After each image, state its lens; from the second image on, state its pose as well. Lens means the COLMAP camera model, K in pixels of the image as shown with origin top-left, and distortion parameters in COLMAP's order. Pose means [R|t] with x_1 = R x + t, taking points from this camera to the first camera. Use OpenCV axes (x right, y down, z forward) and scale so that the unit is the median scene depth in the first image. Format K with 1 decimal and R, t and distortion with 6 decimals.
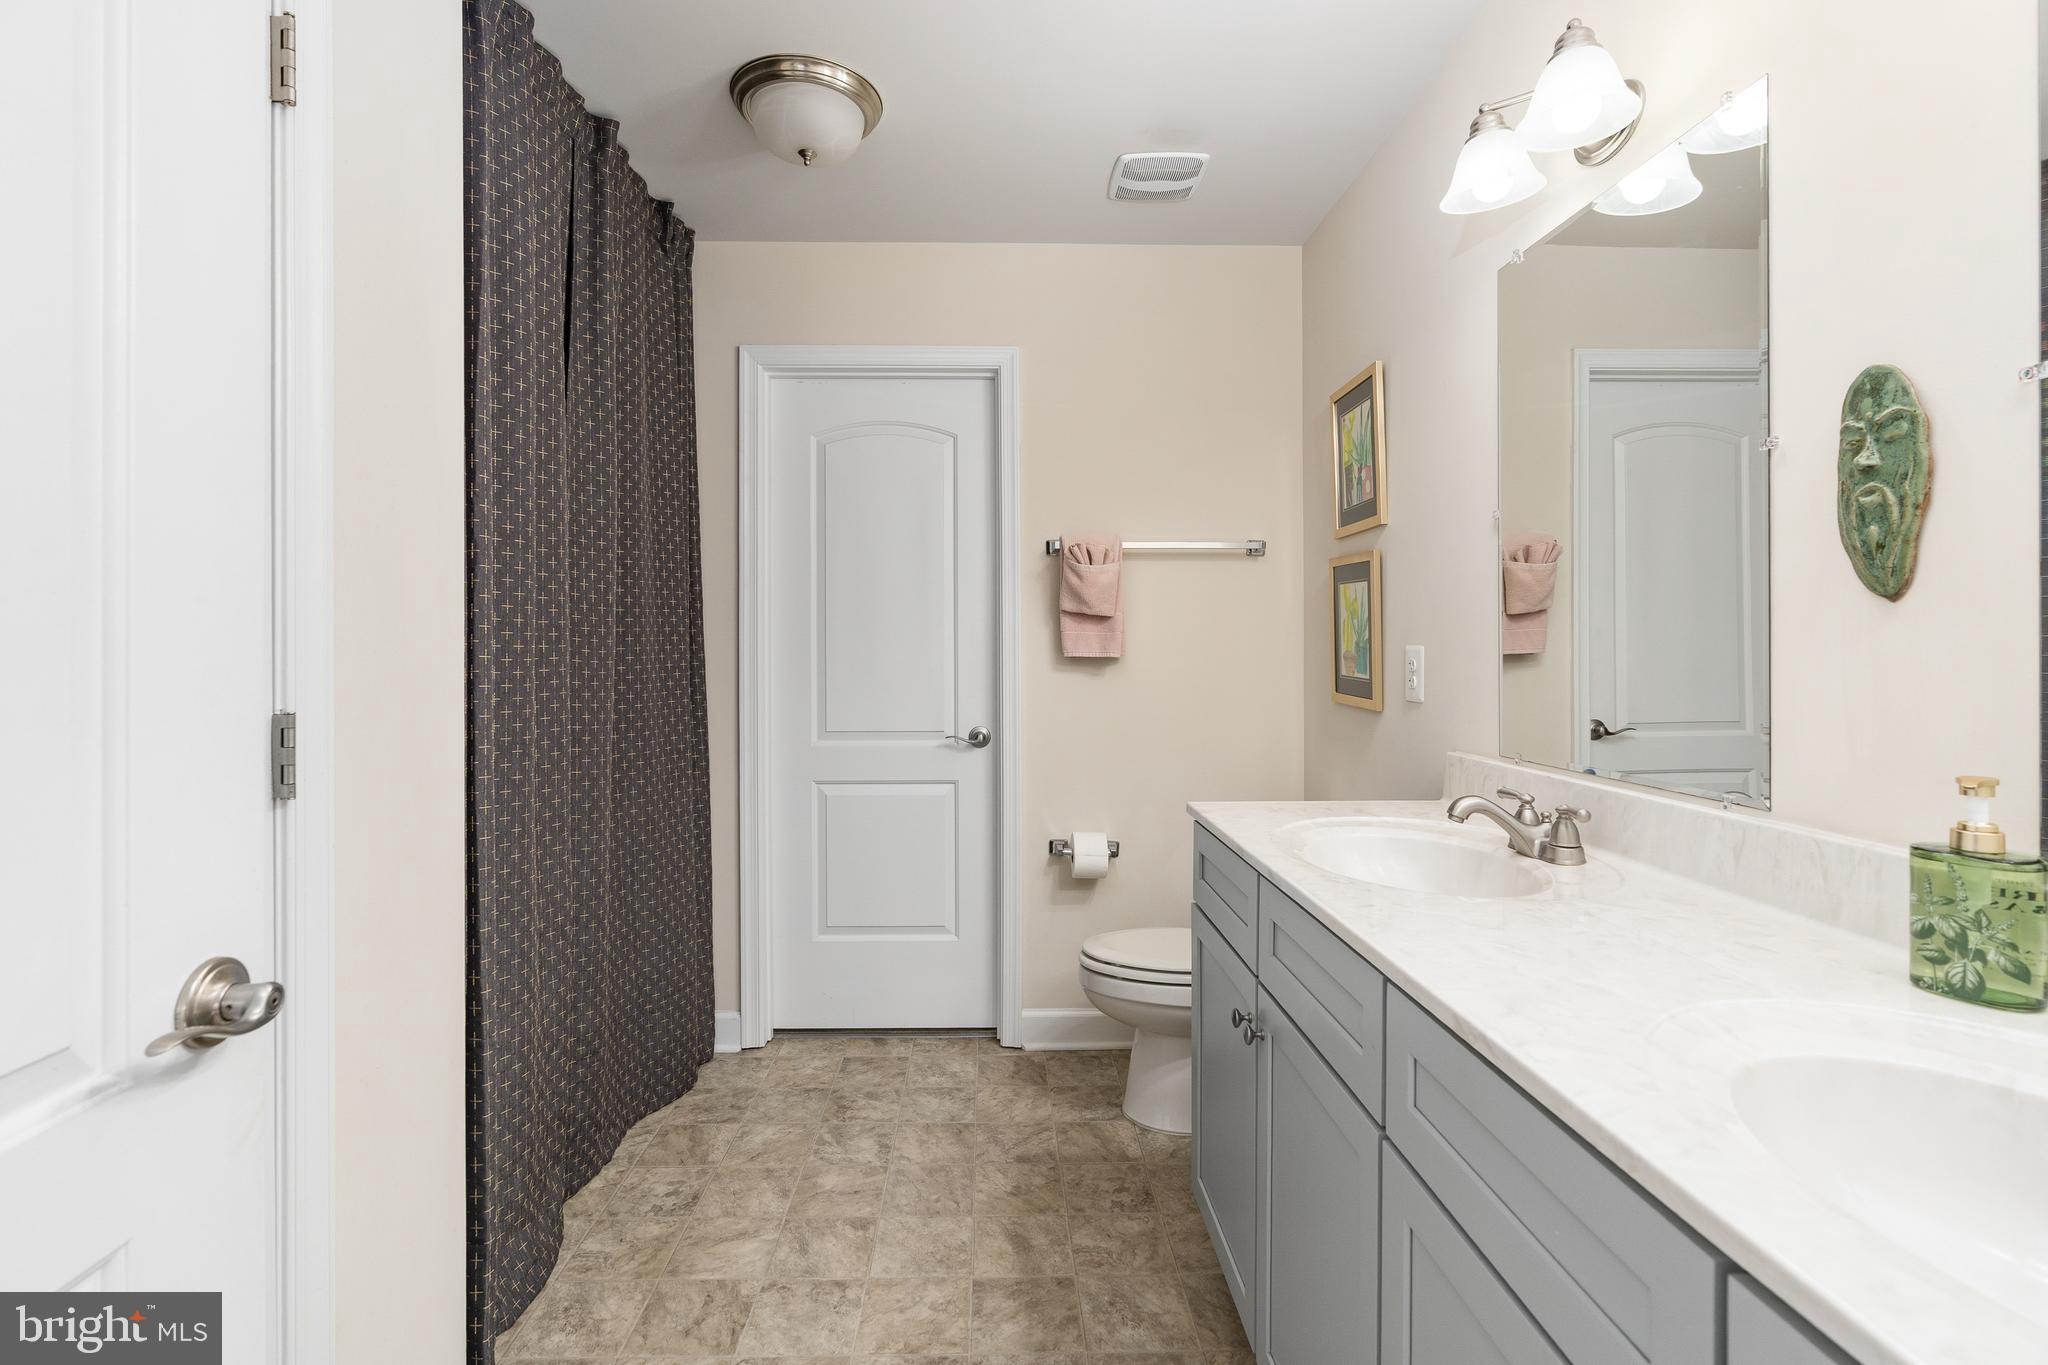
lens RADIAL K [[941.5, 0, 1029.5], [0, 941.5, 677.4], [0, 0, 1]] dist [-0.005212, 0.001670]
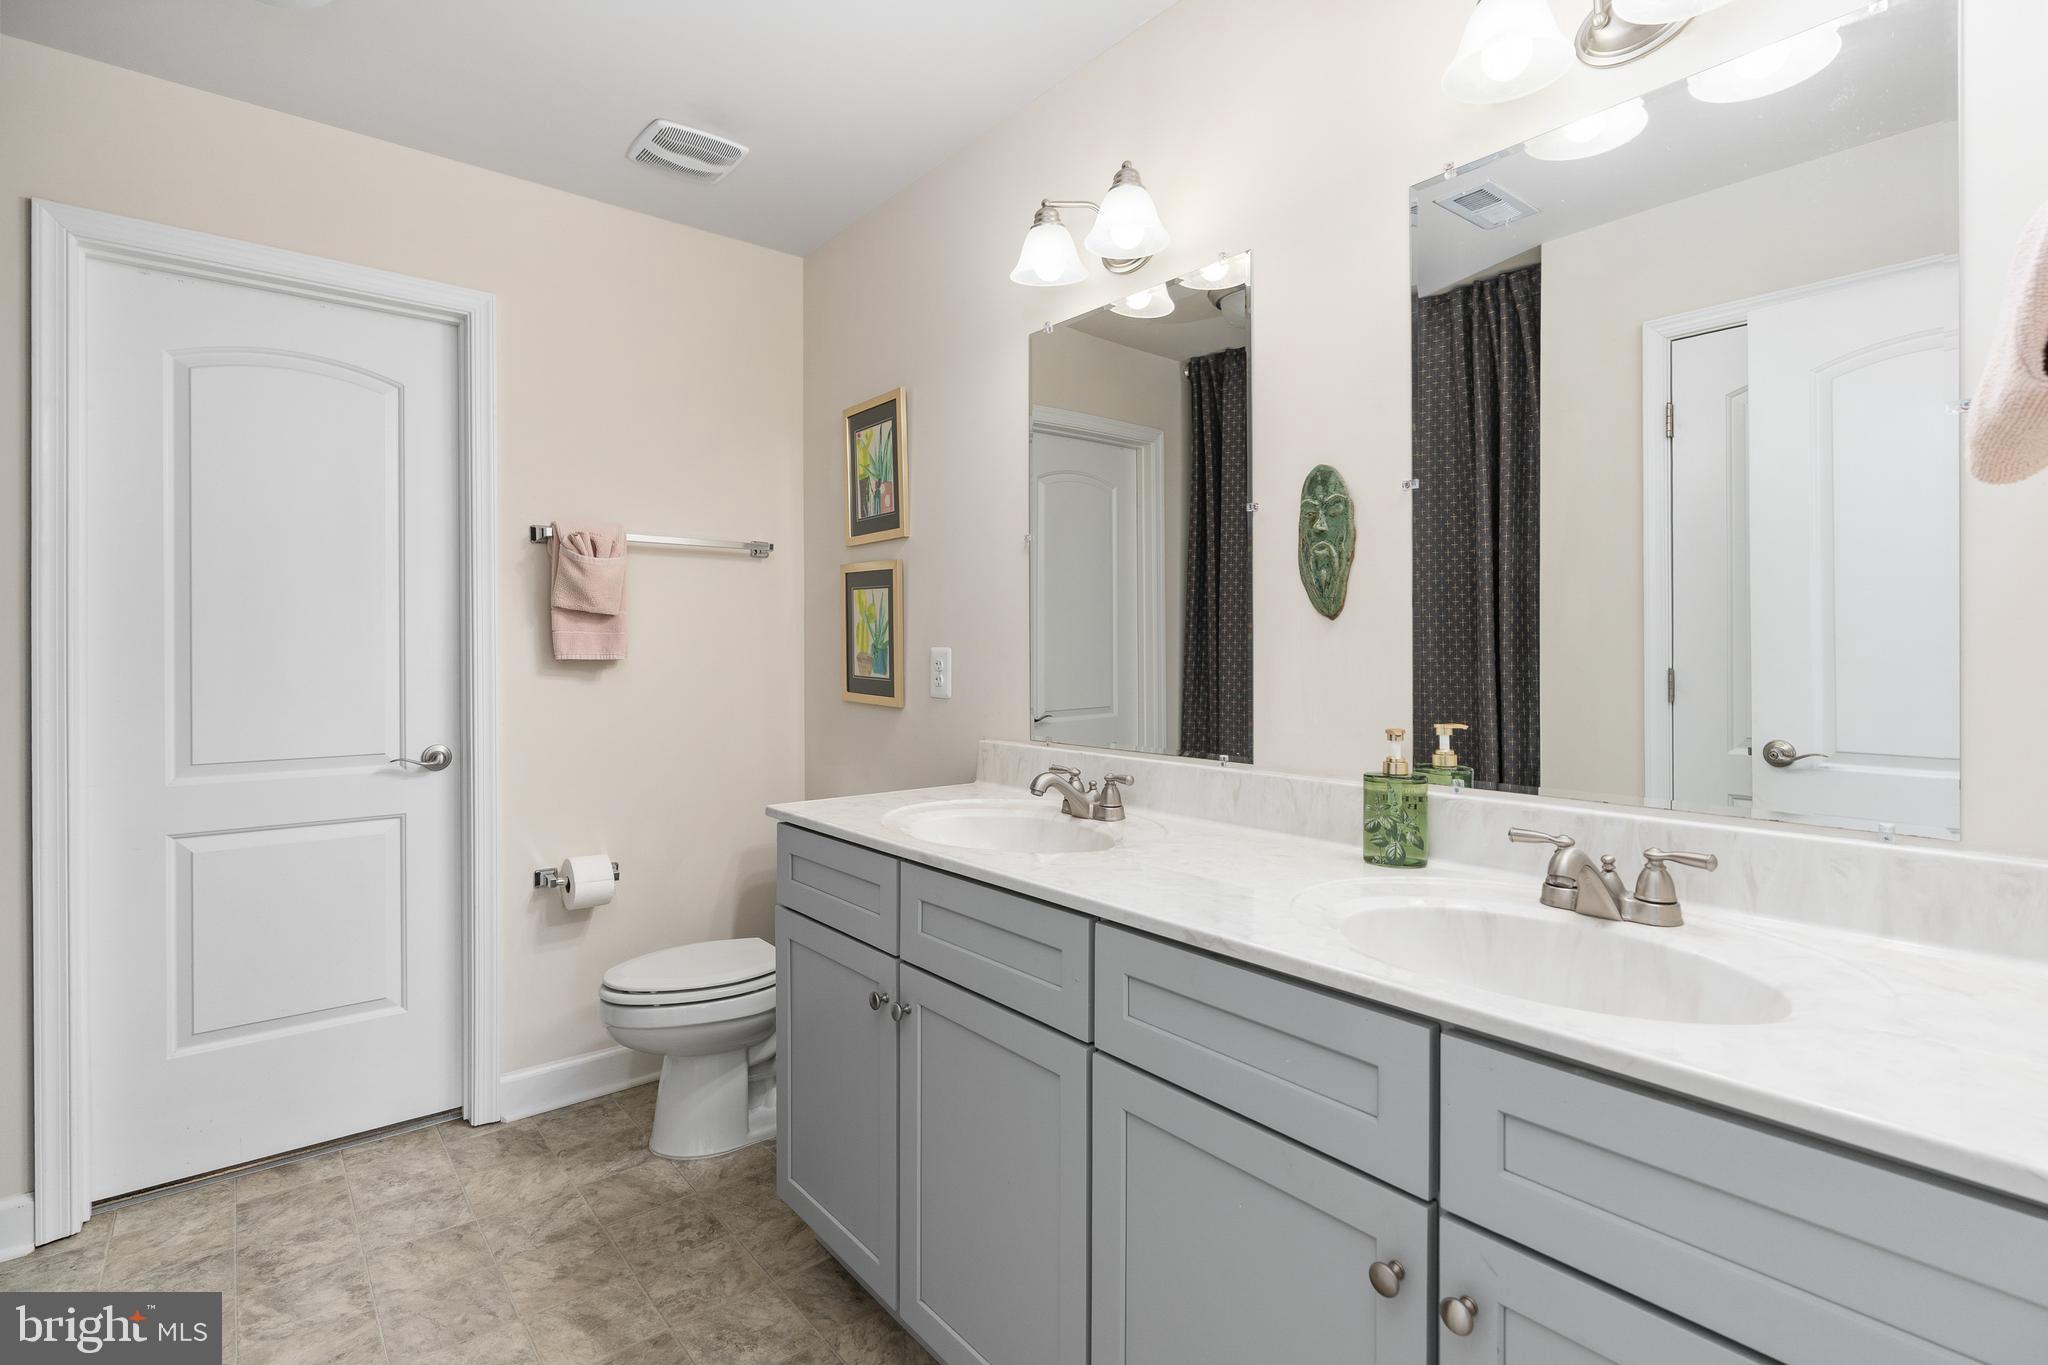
lens RADIAL K [[970.9, 0, 1013.1], [0, 970.9, 678.6], [0, 0, 1]] dist [-0.010322, 0.004926]
pose [[0.787351, -0.017618, 0.616253, -0.224265], [0.018525, 0.999816, 0.004915, -0.000908], [-0.616227, 0.007547, 0.787533, 0.033087]]
